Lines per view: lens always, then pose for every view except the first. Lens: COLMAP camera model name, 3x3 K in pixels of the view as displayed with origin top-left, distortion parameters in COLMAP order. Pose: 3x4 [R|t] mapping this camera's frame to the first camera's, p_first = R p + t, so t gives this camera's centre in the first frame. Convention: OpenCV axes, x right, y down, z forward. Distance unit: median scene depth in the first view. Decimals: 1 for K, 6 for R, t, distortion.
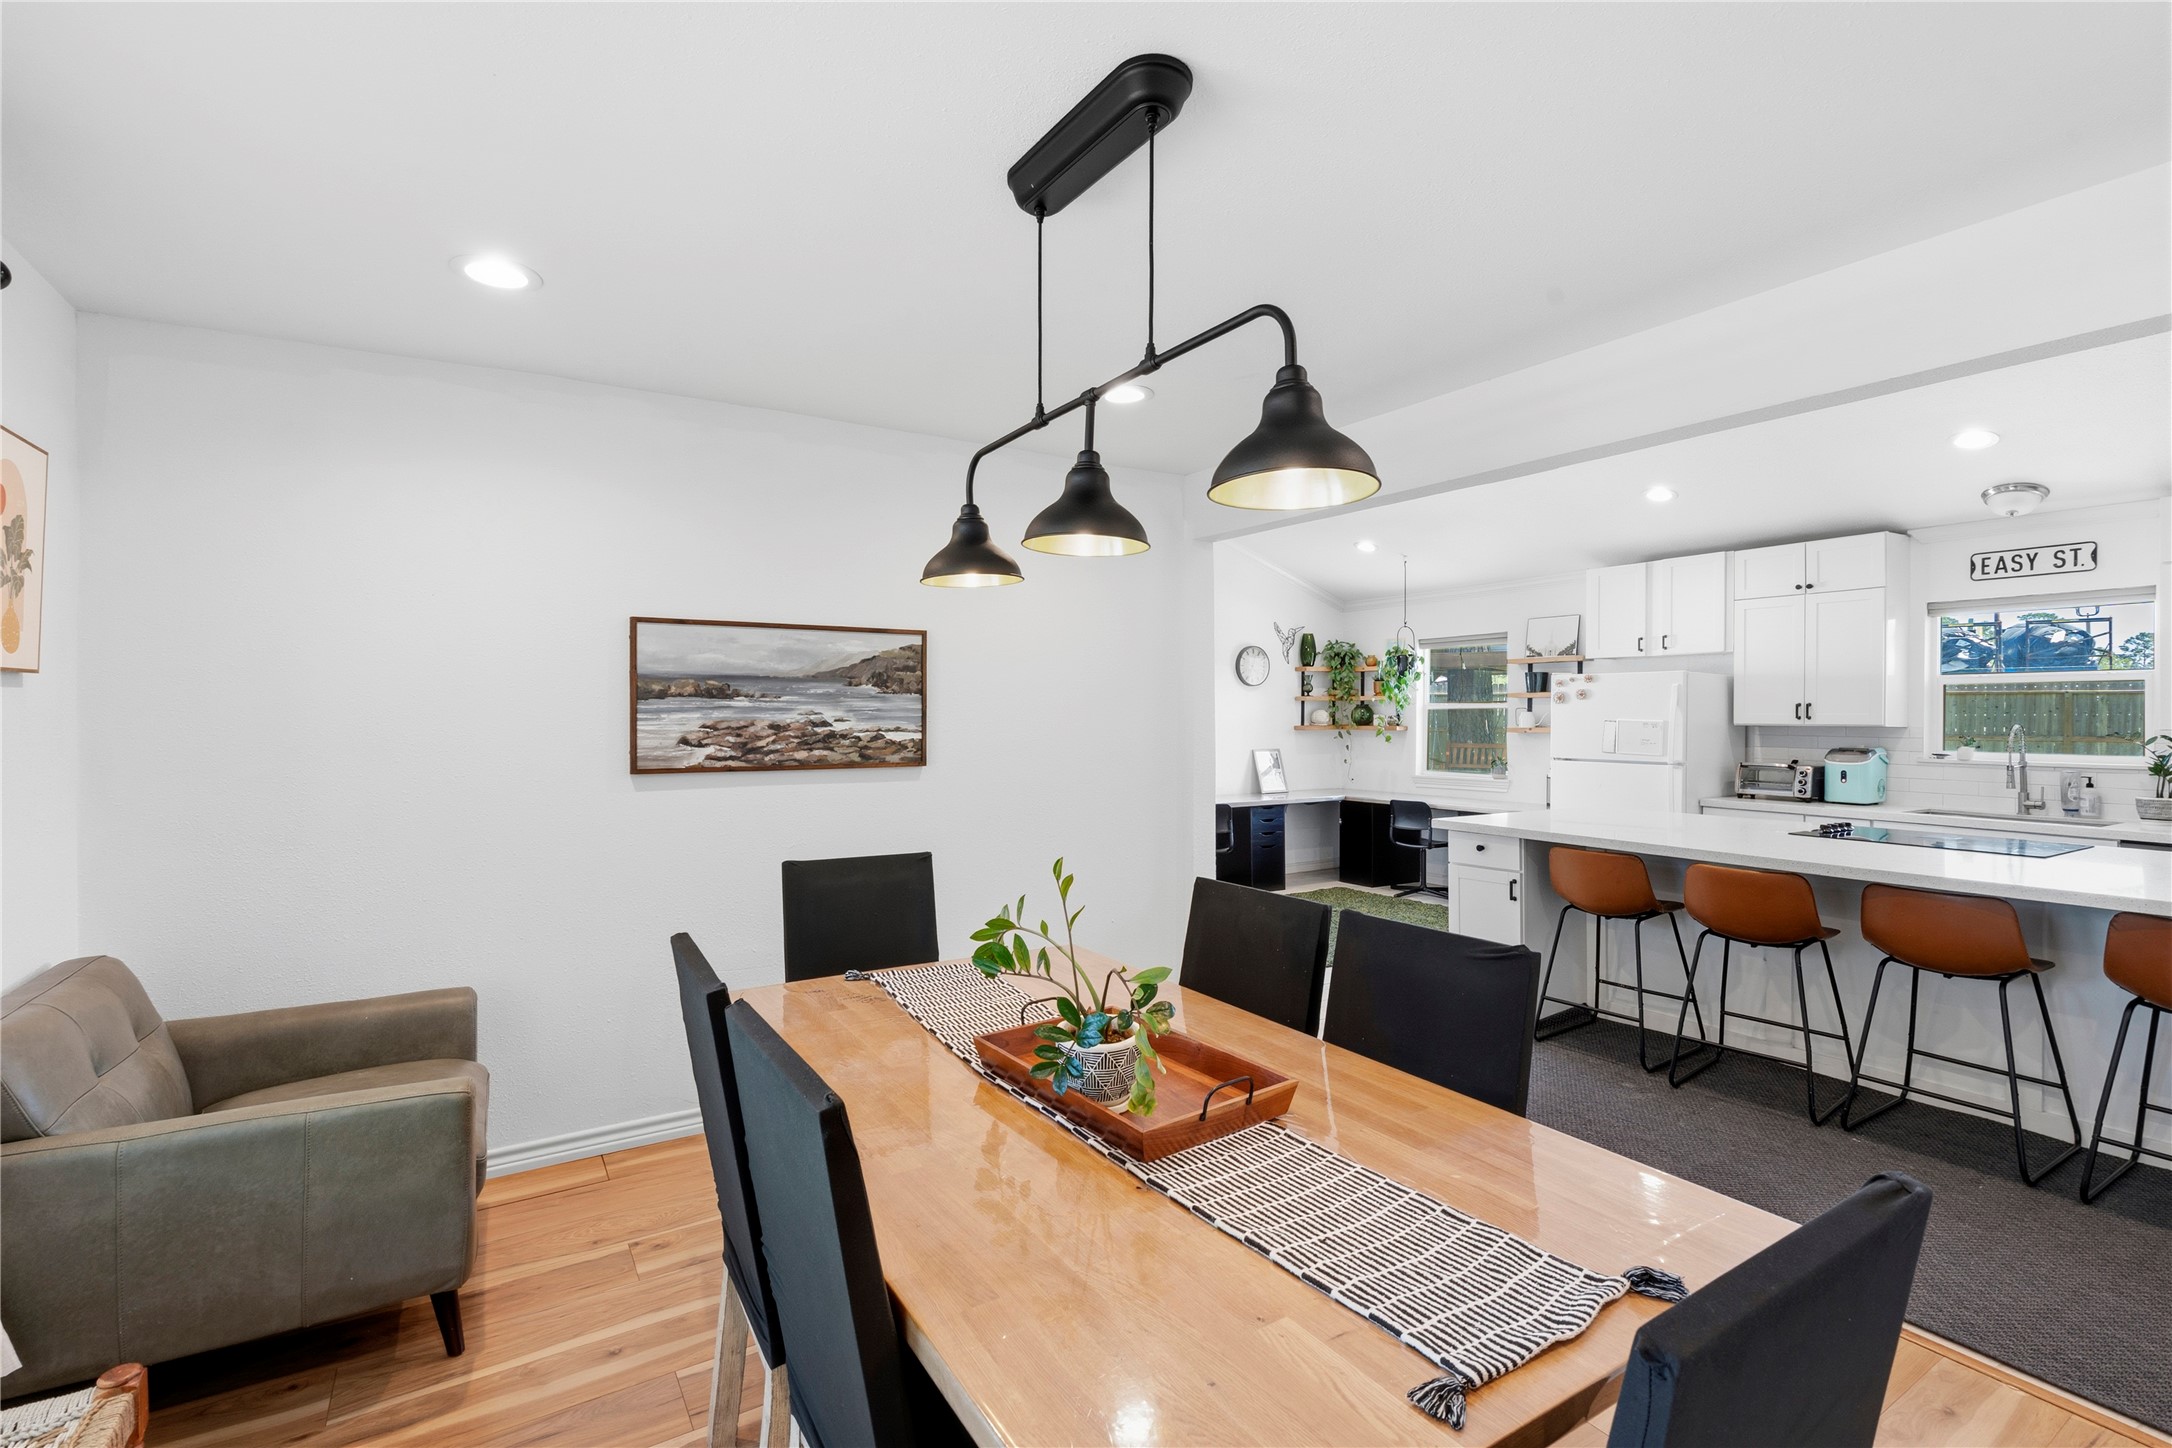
lens RADIAL K [[998.6, 0, 1083.0], [0, 998.6, 714.3], [0, 0, 1]] dist [-0.001114, 0.000042]
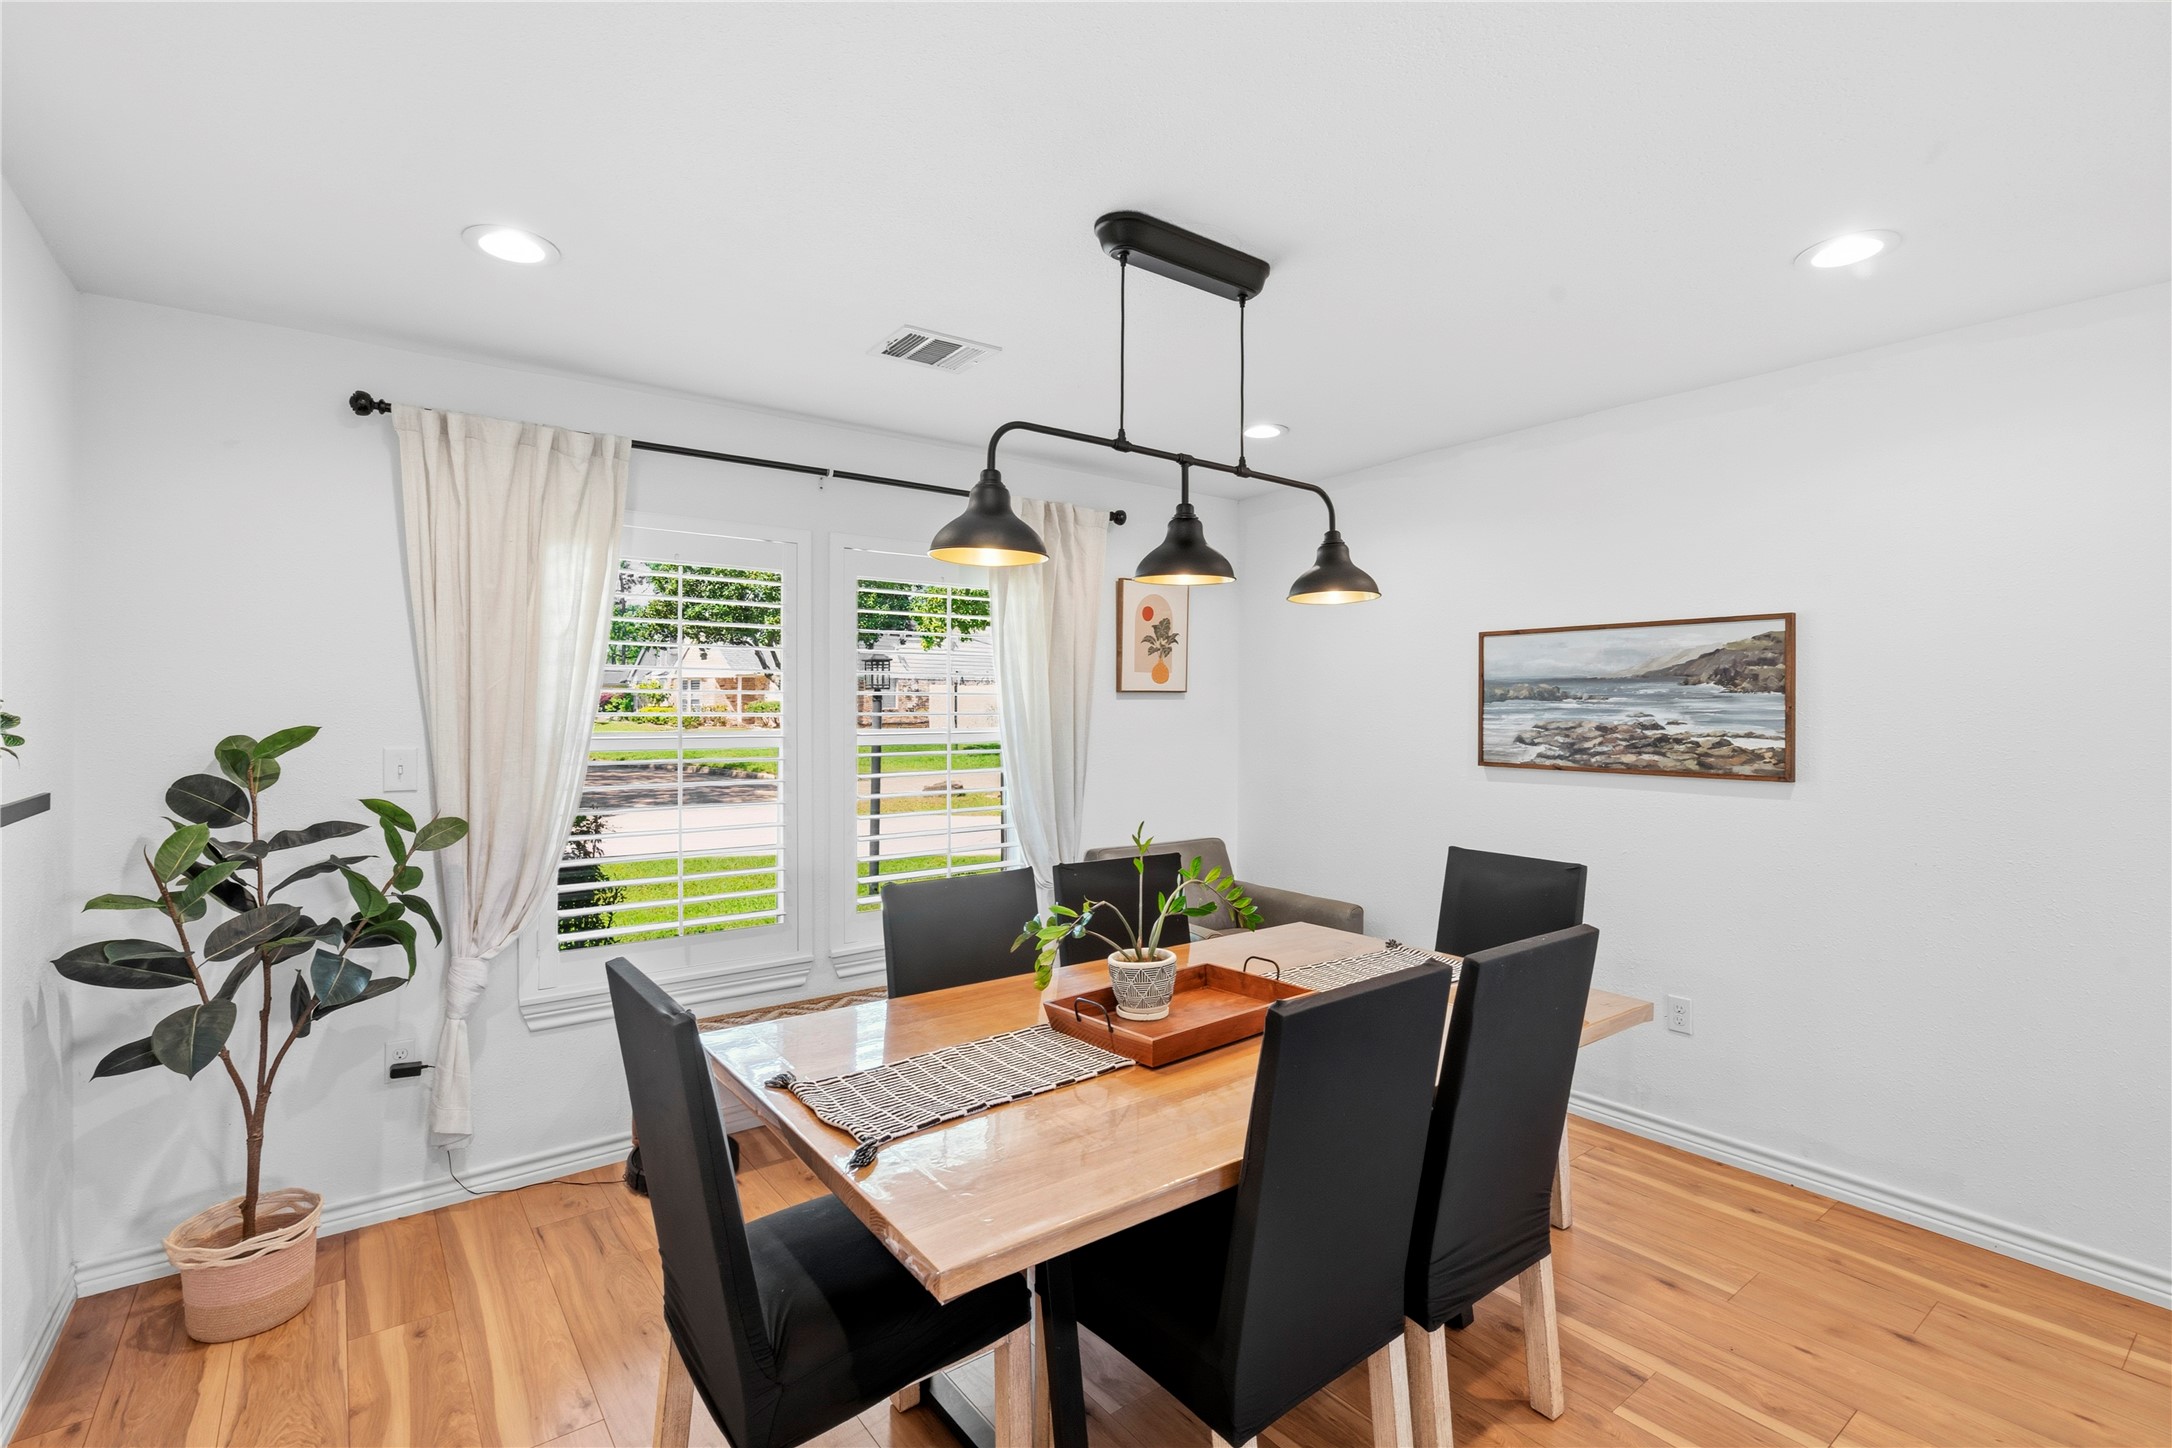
lens RADIAL K [[998.6, 0, 1081.5], [0, 998.6, 721.8], [0, 0, 1]] dist [-0.001114, 0.000042]
pose [[0.082549, 0.013111, -0.996501, 0.629115], [-0.005764, 0.999903, 0.012678, -0.003678], [0.996570, 0.004697, 0.082617, 0.395971]]
